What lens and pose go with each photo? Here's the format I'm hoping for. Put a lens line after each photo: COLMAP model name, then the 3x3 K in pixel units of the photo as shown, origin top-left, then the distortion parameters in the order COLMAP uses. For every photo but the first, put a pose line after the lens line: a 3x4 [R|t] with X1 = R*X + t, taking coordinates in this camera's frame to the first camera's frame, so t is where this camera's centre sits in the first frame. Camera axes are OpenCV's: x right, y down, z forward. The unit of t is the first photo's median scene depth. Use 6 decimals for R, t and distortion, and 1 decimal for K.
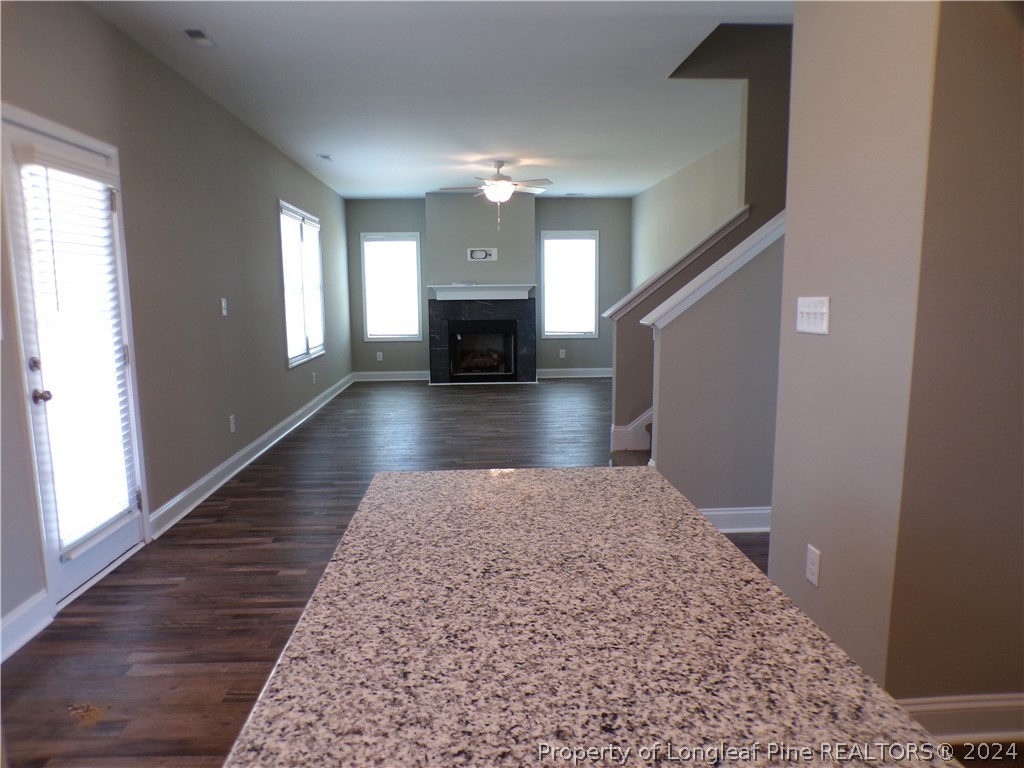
lens RADIAL K [[701.8, 0, 512.0], [0, 701.8, 384.0], [0, 0, 1]] dist [-0.006011, 0.000562]
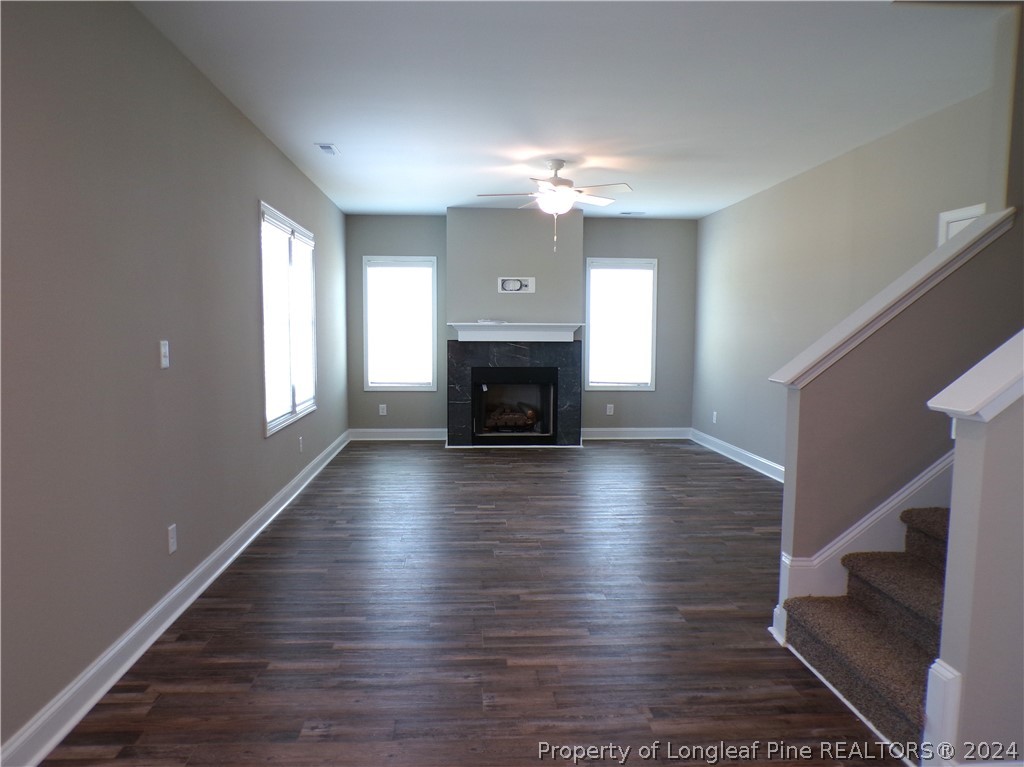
lens RADIAL K [[708.1, 0, 512.0], [0, 708.1, 383.5], [0, 0, 1]] dist [-0.022097, 0.008151]
pose [[0.999673, 0.015064, 0.020651, -0.069478], [-0.013963, 0.998524, -0.052490, -0.034217], [-0.021411, 0.052184, 0.998408, 0.226226]]
